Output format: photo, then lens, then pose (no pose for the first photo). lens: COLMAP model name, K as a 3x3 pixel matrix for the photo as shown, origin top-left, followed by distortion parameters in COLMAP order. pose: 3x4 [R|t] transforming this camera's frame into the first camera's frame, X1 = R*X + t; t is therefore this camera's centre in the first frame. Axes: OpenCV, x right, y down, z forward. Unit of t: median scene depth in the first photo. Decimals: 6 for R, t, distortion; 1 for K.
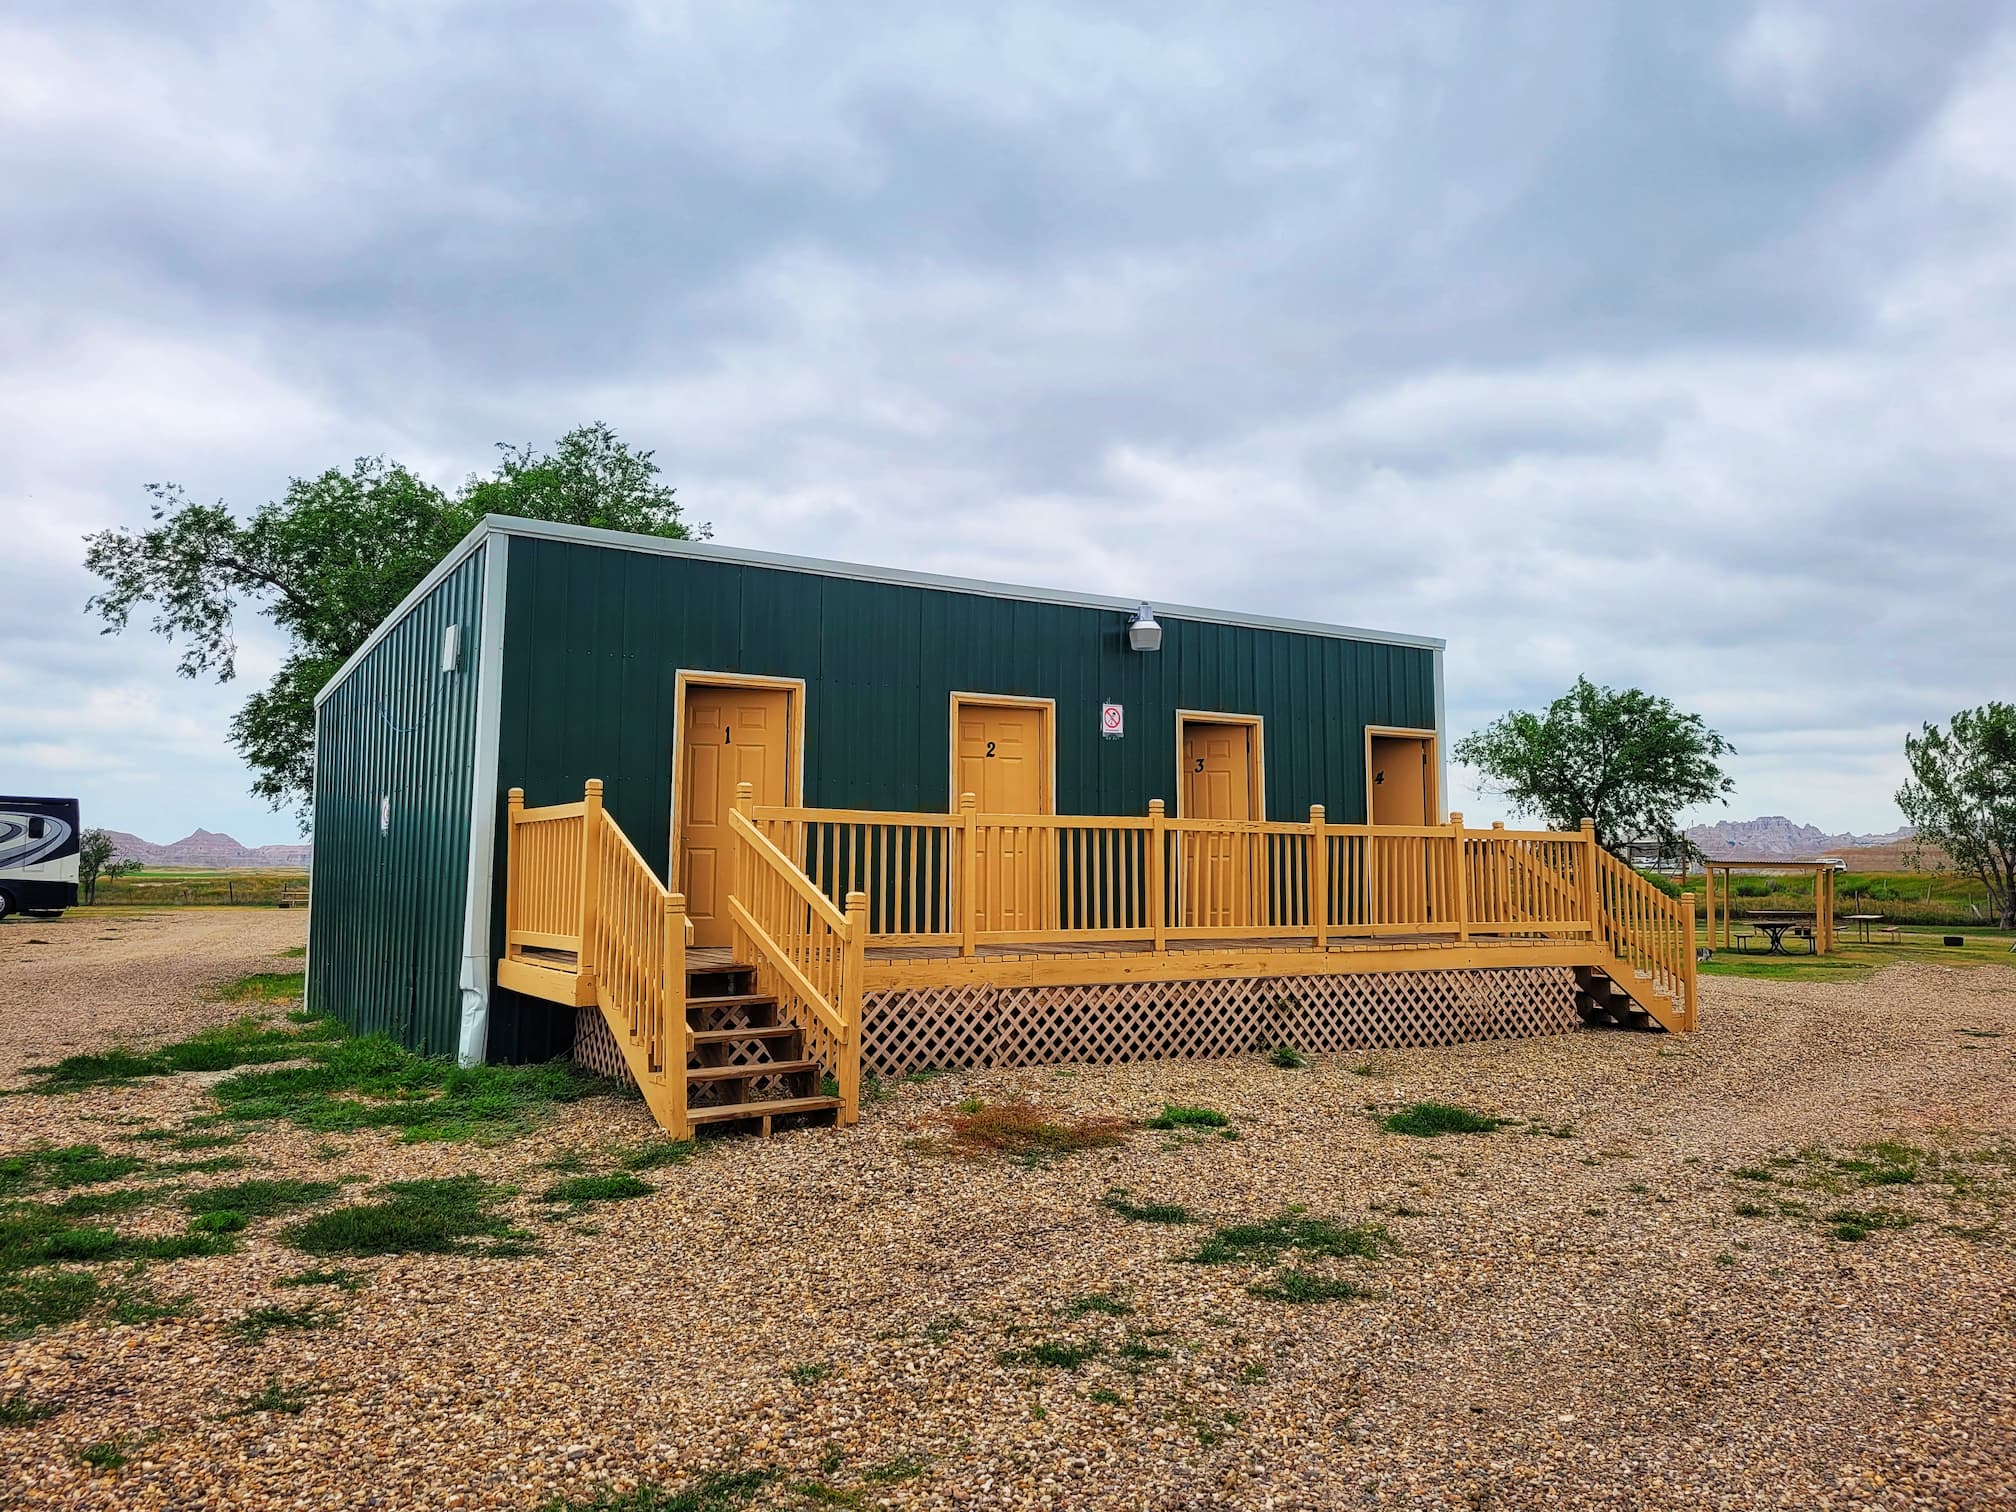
lens RADIAL K [[1390.9, 0, 1008.0], [0, 1390.9, 756.0], [0, 0, 1]] dist [-0.000092, 0.000052]
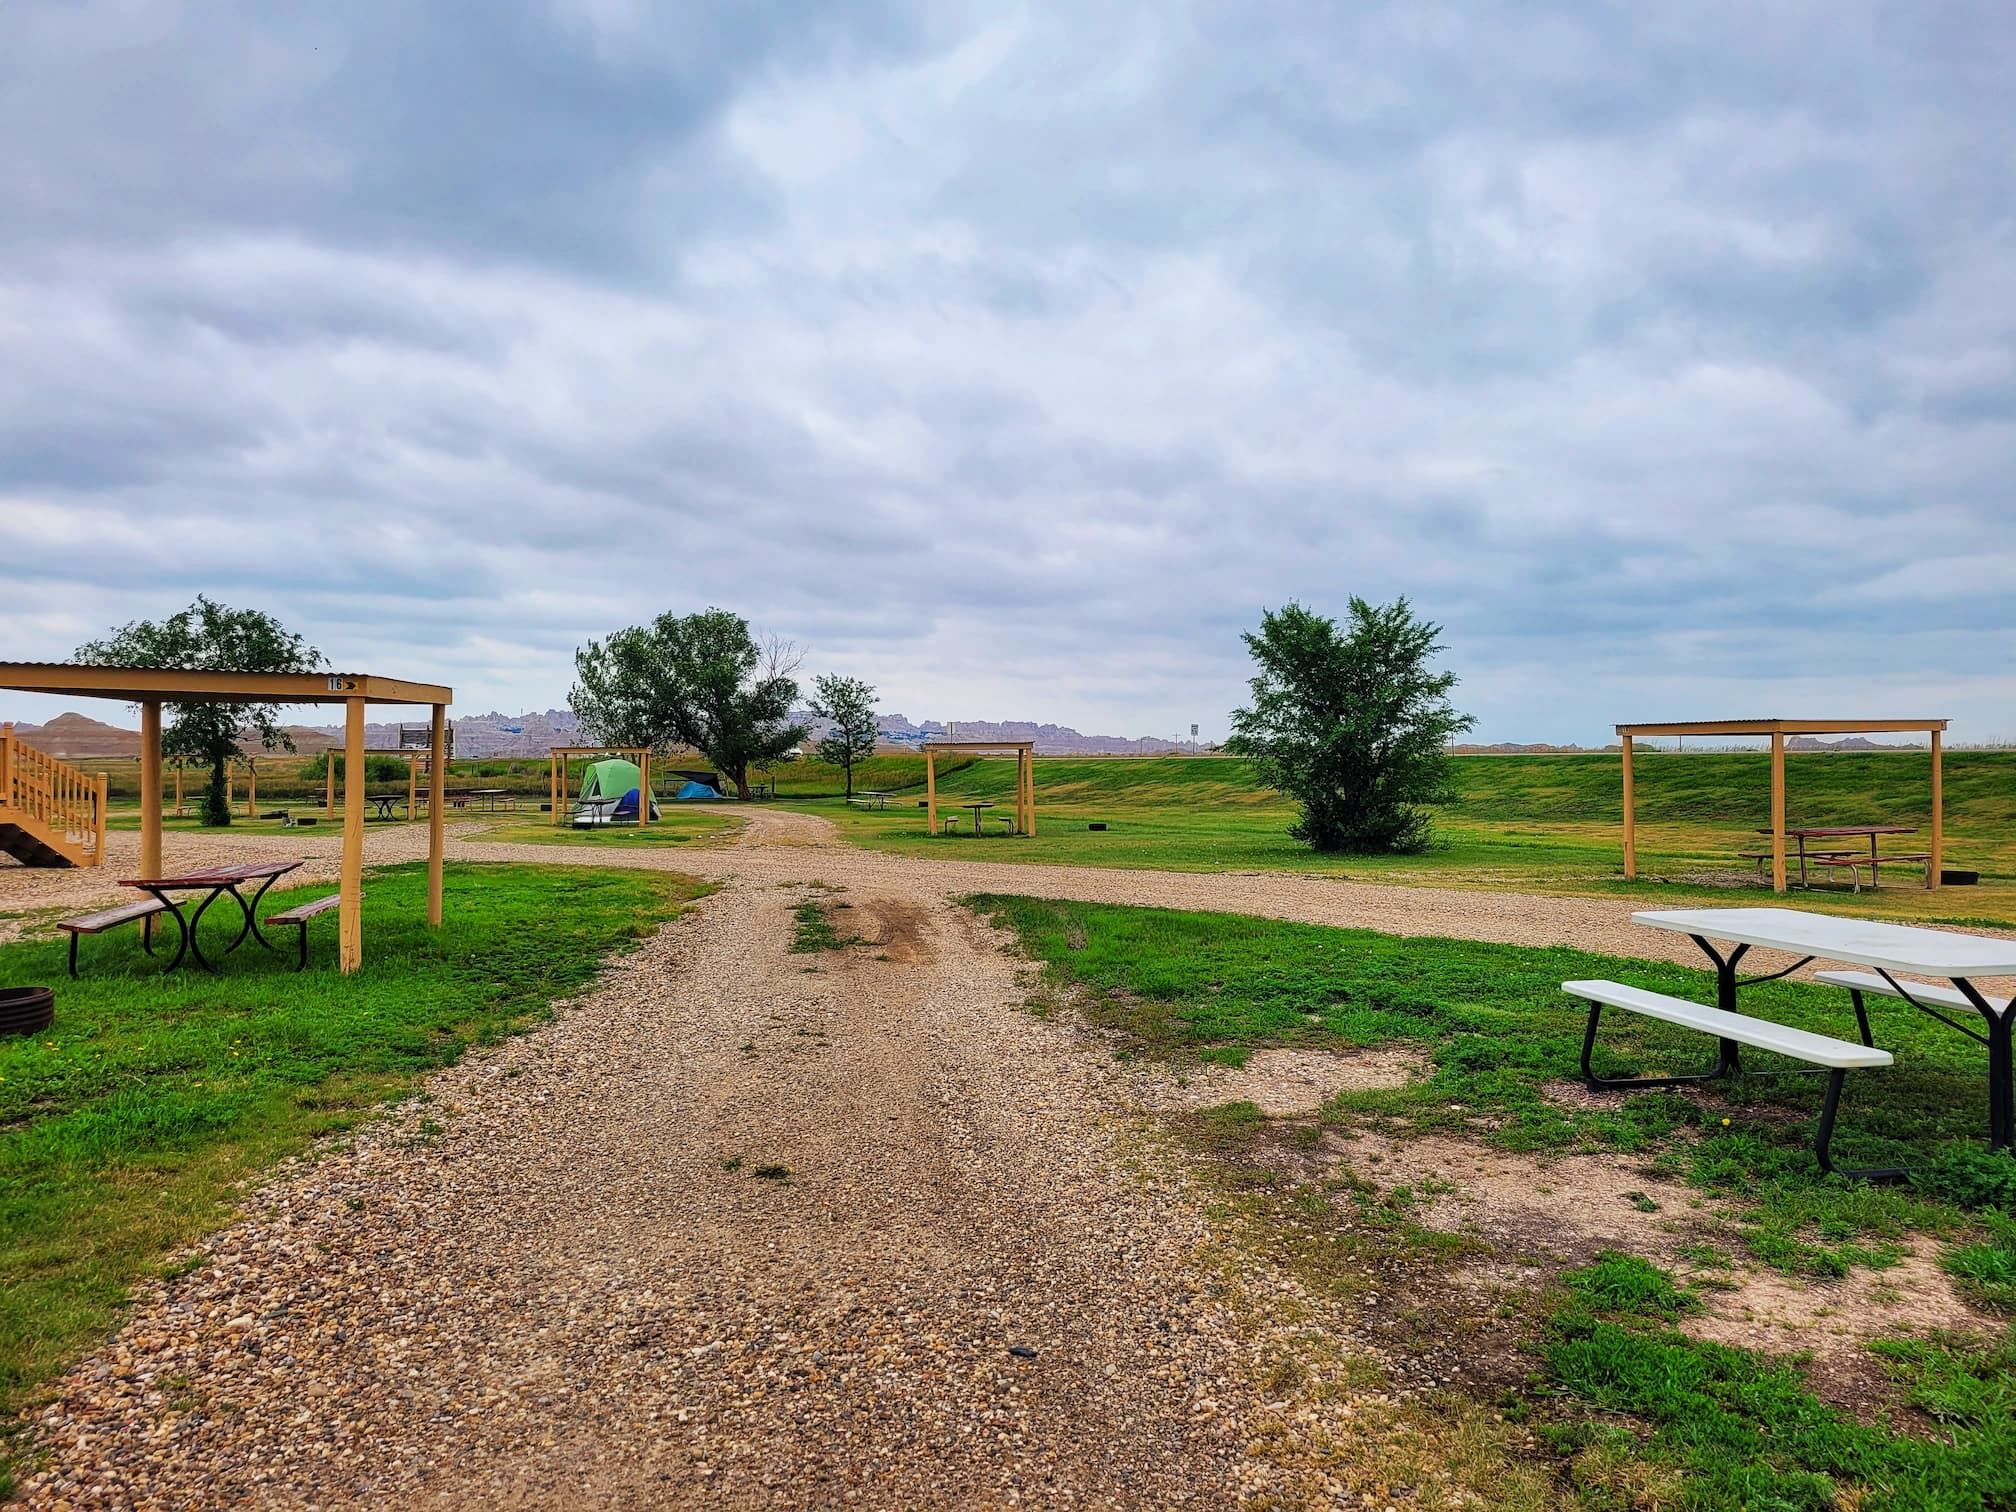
lens RADIAL K [[1480.6, 0, 1008.0], [0, 1480.6, 756.0], [0, 0, 1]] dist [0.036652, -0.000818]
pose [[0.764634, -0.003080, 0.644458, 0.037769], [-0.050440, 0.996635, 0.064608, -0.012764], [-0.642488, -0.081908, 0.761906, -0.150965]]
